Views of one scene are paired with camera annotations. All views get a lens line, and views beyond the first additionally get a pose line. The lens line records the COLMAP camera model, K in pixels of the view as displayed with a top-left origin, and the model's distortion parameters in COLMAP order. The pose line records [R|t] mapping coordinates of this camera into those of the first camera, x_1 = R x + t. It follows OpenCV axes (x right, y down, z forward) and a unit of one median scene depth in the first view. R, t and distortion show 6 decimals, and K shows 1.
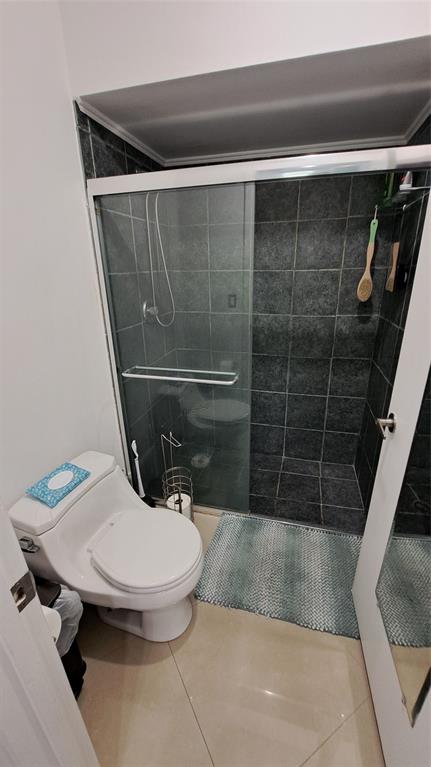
lens RADIAL K [[303.5, 0, 218.3], [0, 303.5, 383.8], [0, 0, 1]] dist [-0.014619, -0.000557]
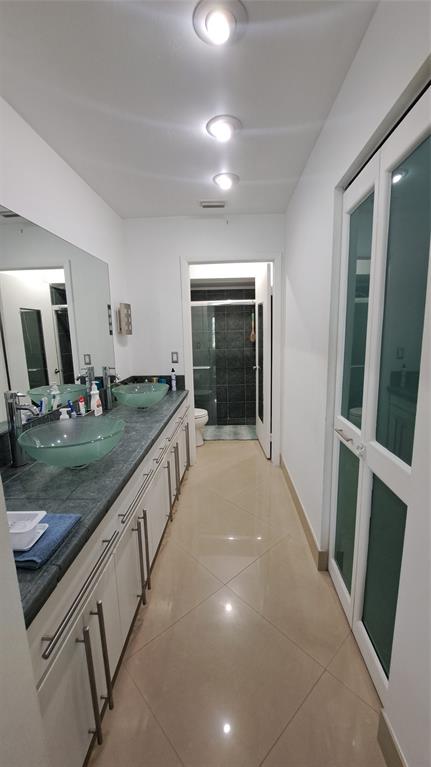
lens RADIAL K [[303.5, 0, 216.8], [0, 303.5, 382.8], [0, 0, 1]] dist [-0.014619, -0.000557]
pose [[0.975637, -0.042565, 0.215221, -0.360199], [0.084597, 0.978123, -0.190050, 0.486237], [-0.202423, 0.203627, 0.957894, -1.227234]]
